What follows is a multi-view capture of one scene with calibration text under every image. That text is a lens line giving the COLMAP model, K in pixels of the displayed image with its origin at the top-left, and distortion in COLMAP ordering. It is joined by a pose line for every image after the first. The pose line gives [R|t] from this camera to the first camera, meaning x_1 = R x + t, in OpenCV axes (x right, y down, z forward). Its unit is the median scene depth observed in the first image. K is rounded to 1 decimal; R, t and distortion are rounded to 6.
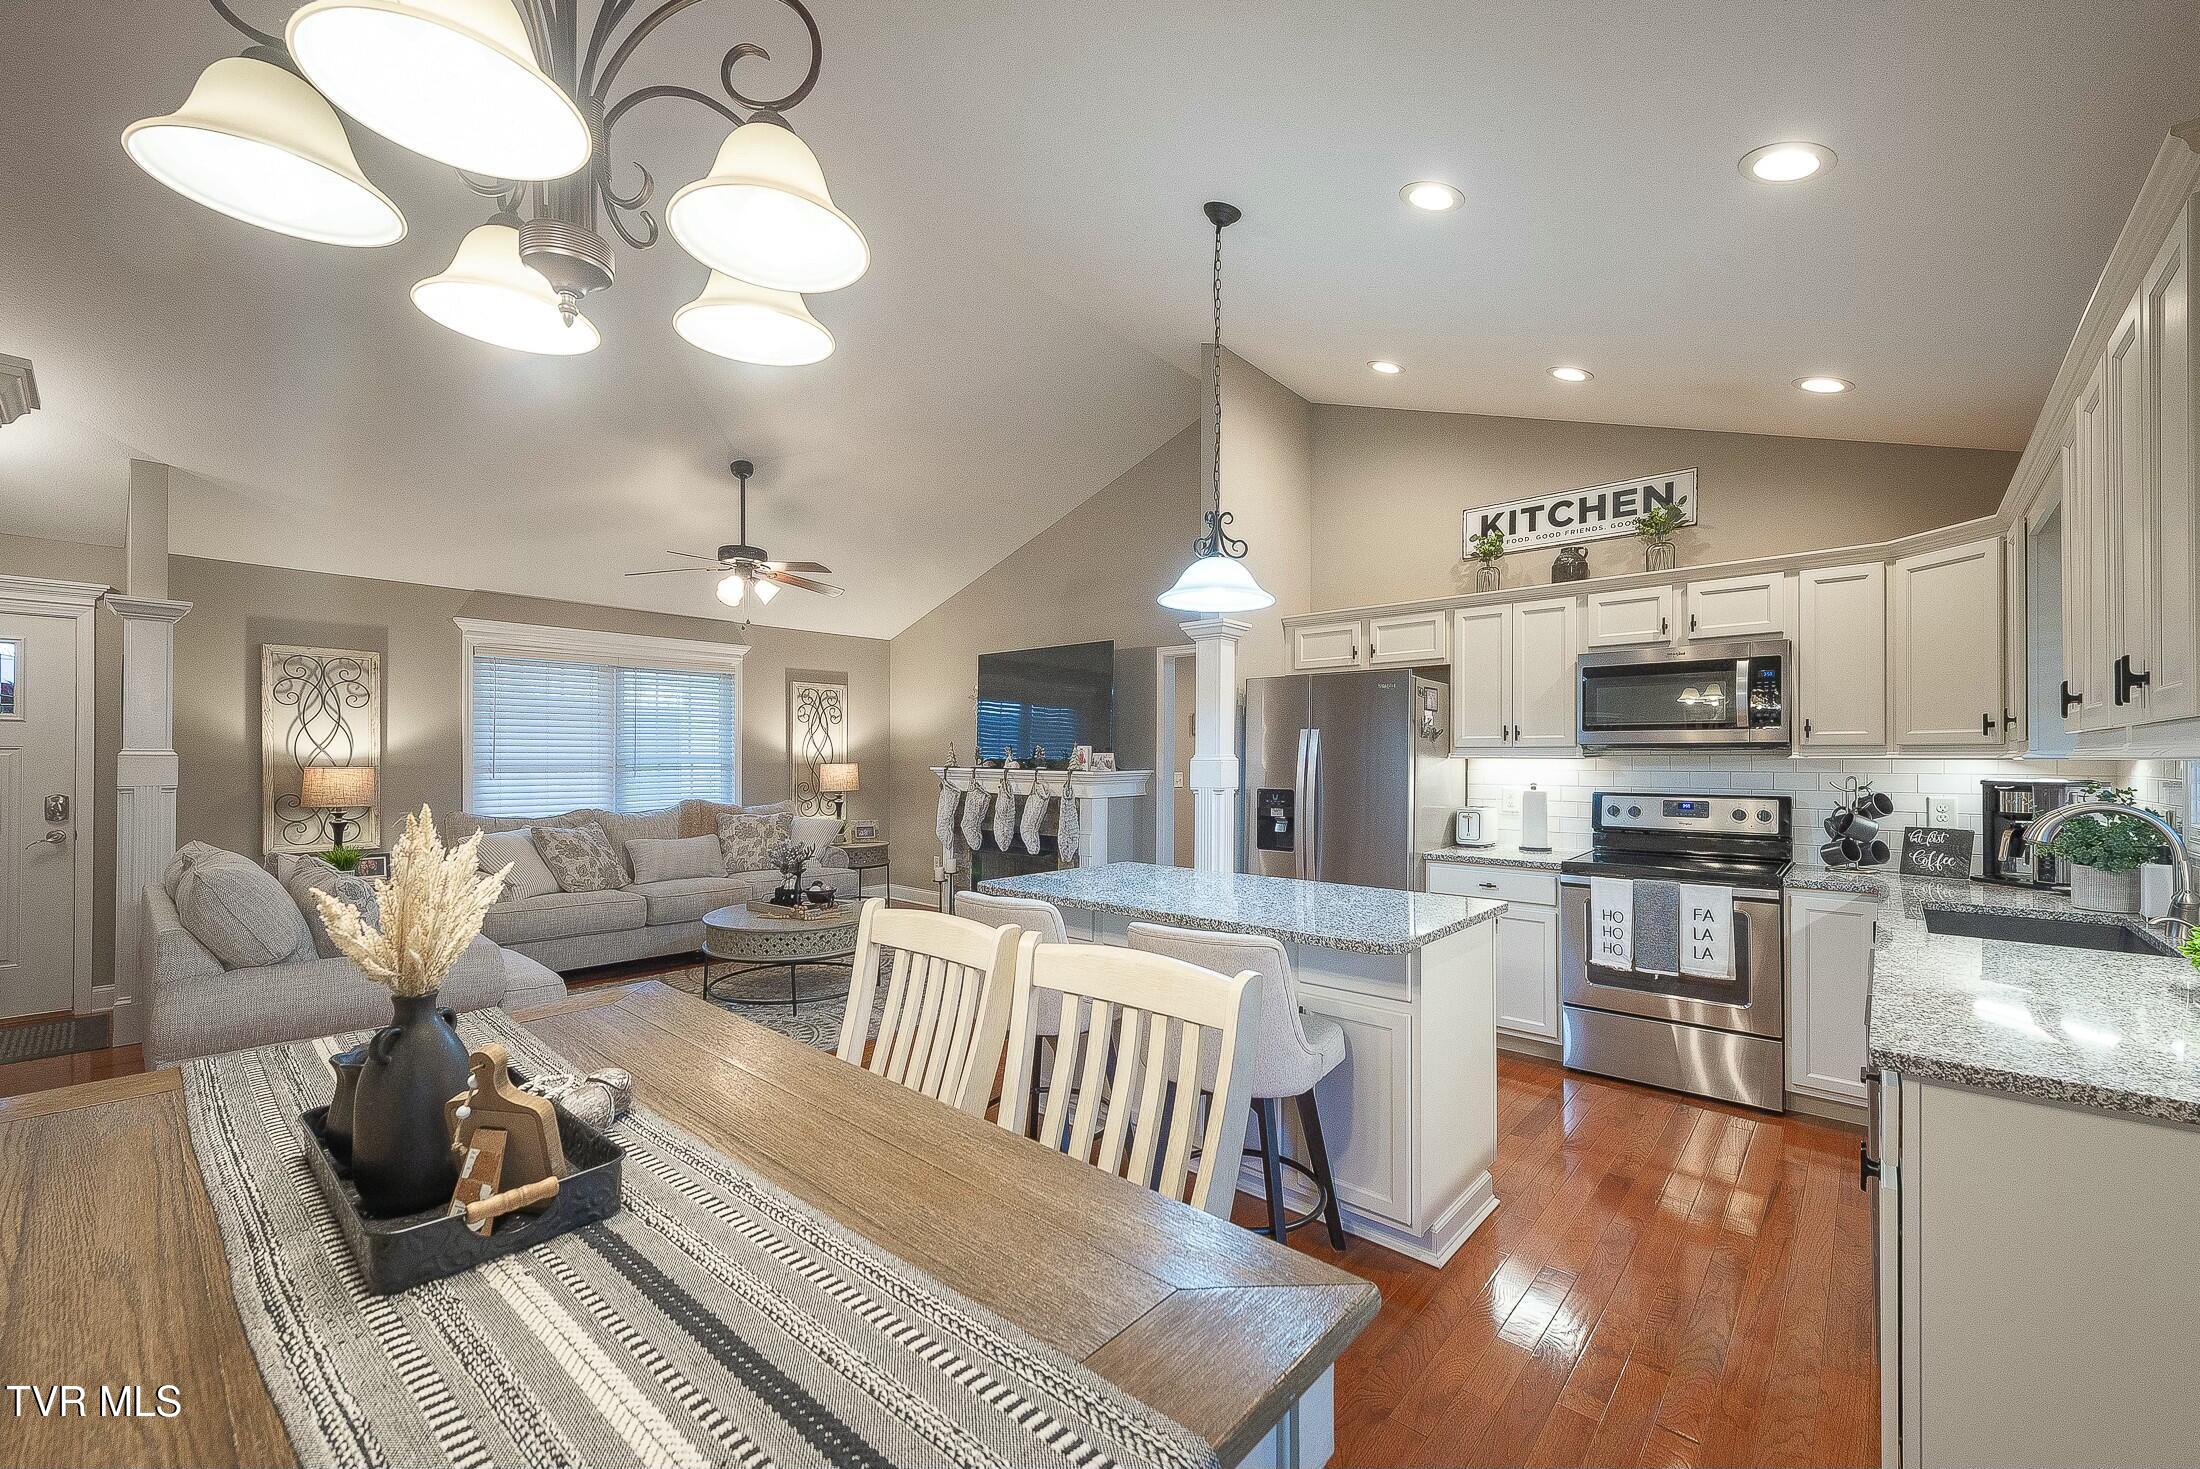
lens RADIAL K [[866.8, 0, 1097.9], [0, 866.8, 740.2], [0, 0, 1]] dist [0.013318, -0.000212]
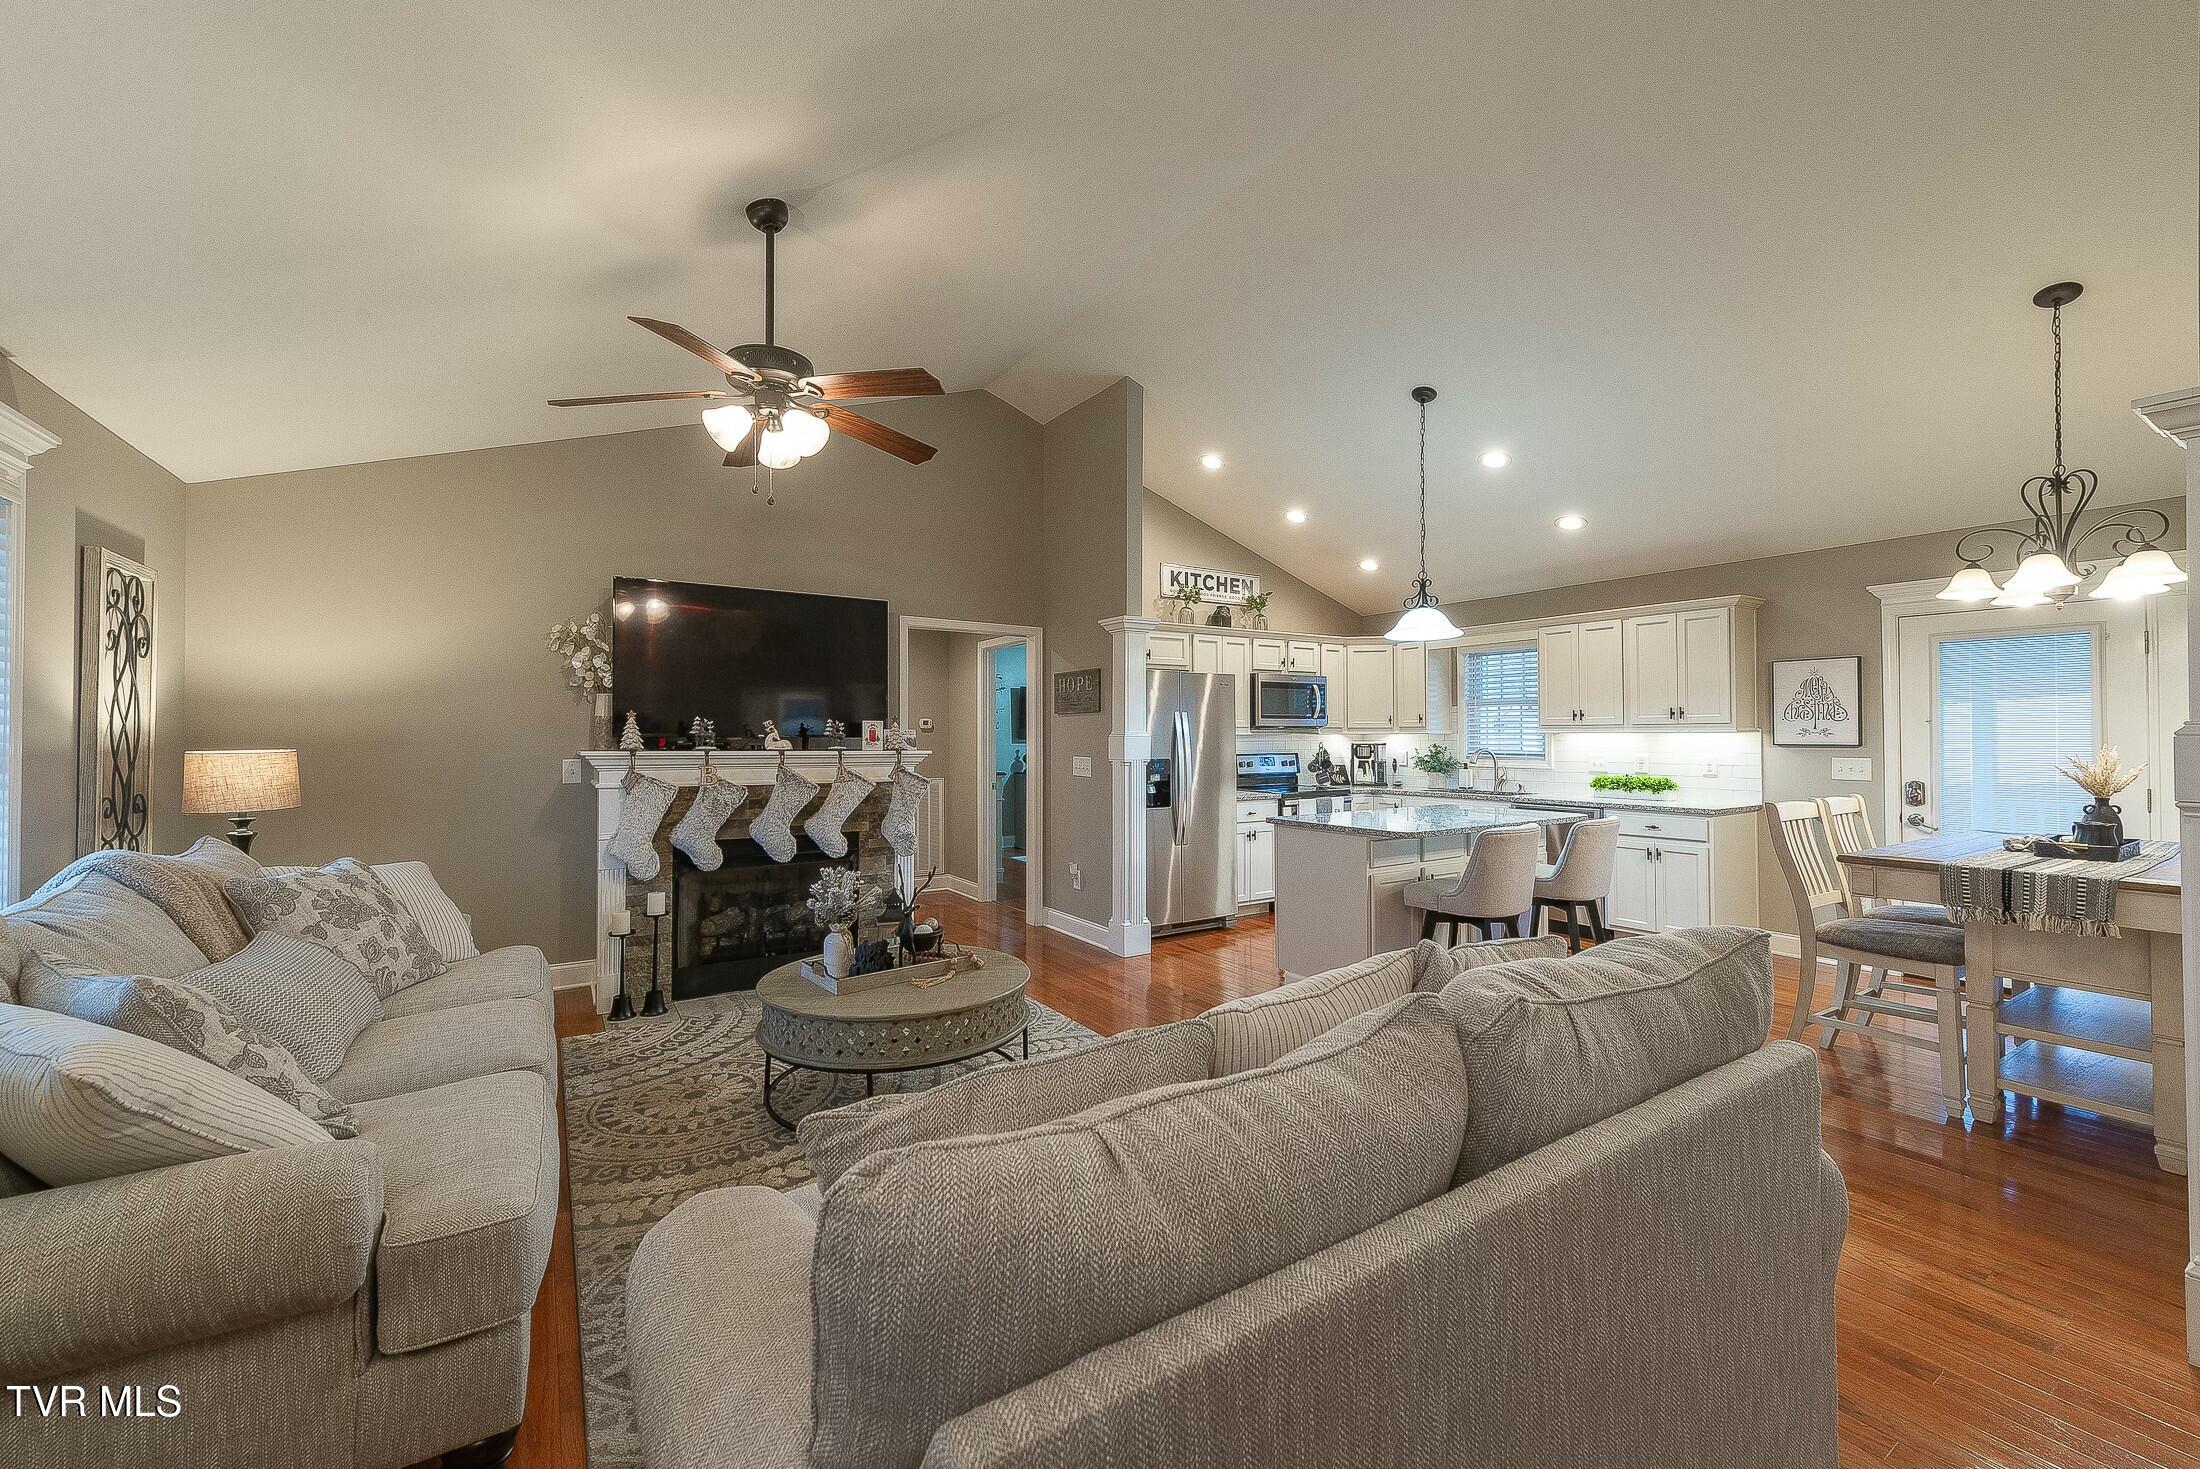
lens RADIAL K [[866.8, 0, 1097.9], [0, 866.8, 740.2], [0, 0, 1]] dist [0.013318, -0.000212]
pose [[0.259418, -0.008207, 0.965730, -1.093099], [-0.015177, 0.999806, 0.012573, 0.014360], [-0.965646, -0.017919, 0.259243, 0.794351]]
